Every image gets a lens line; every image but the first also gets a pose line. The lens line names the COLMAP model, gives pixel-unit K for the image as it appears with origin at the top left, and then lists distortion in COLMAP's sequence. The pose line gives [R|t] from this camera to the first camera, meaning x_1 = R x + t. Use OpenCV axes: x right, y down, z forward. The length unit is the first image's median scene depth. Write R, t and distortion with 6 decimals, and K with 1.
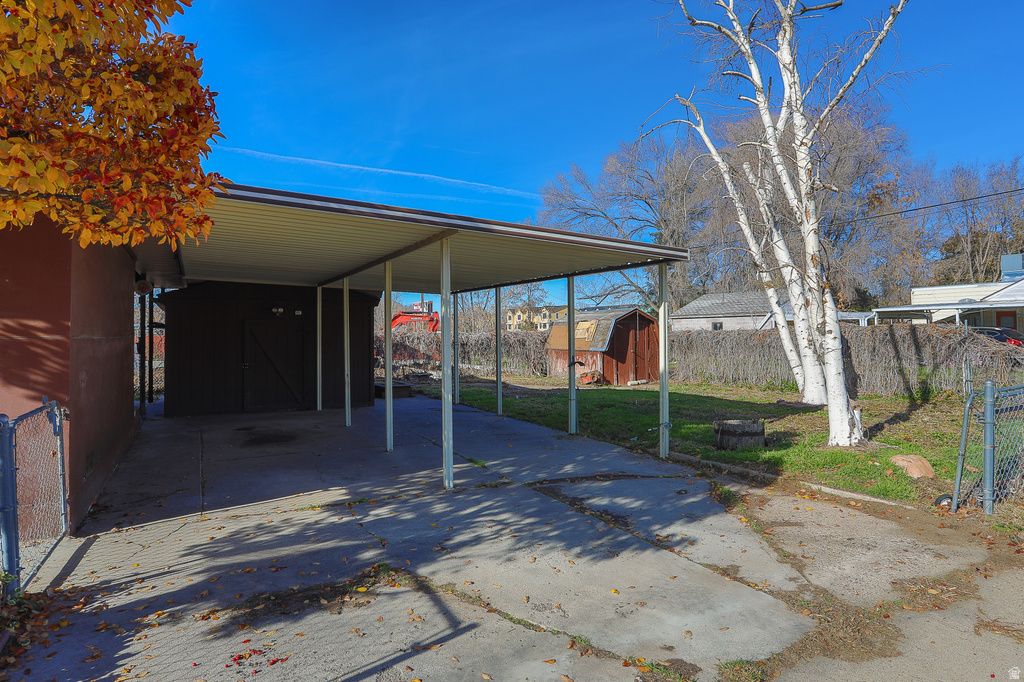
lens RADIAL K [[535.3, 0, 512.0], [0, 535.3, 341.0], [0, 0, 1]] dist [-0.039431, 0.002611]
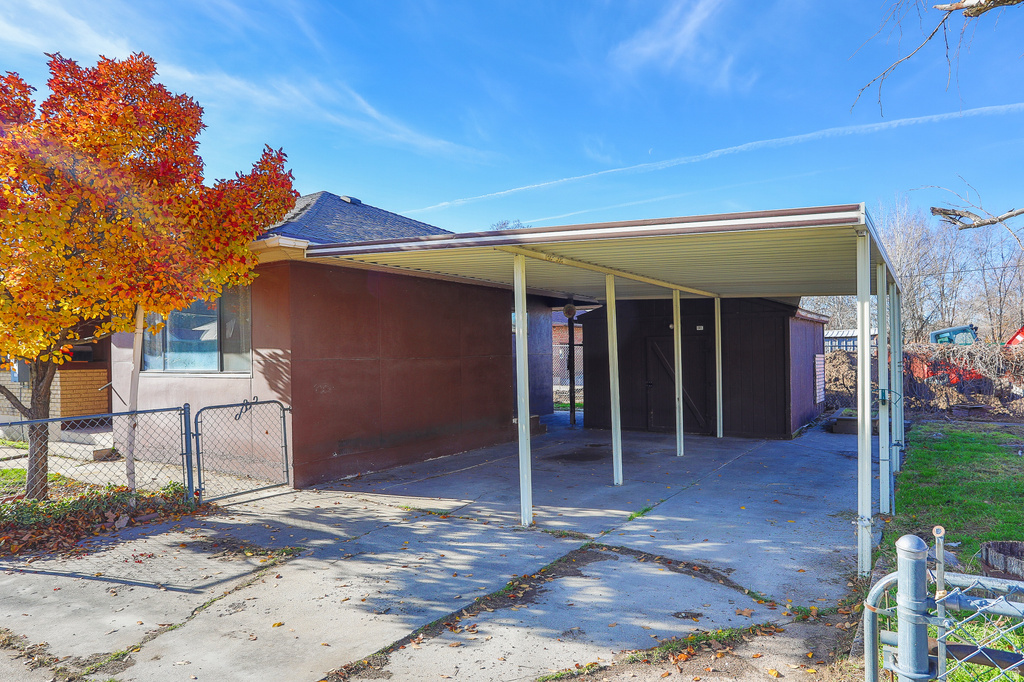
lens RADIAL K [[612.8, 0, 512.0], [0, 612.8, 341.0], [0, 0, 1]] dist [-0.059919, 0.043839]
pose [[0.530666, -0.018187, -0.847386, 1.080834], [0.000260, 0.999773, -0.021295, -0.027030], [0.847581, 0.011080, 0.530550, 0.592316]]
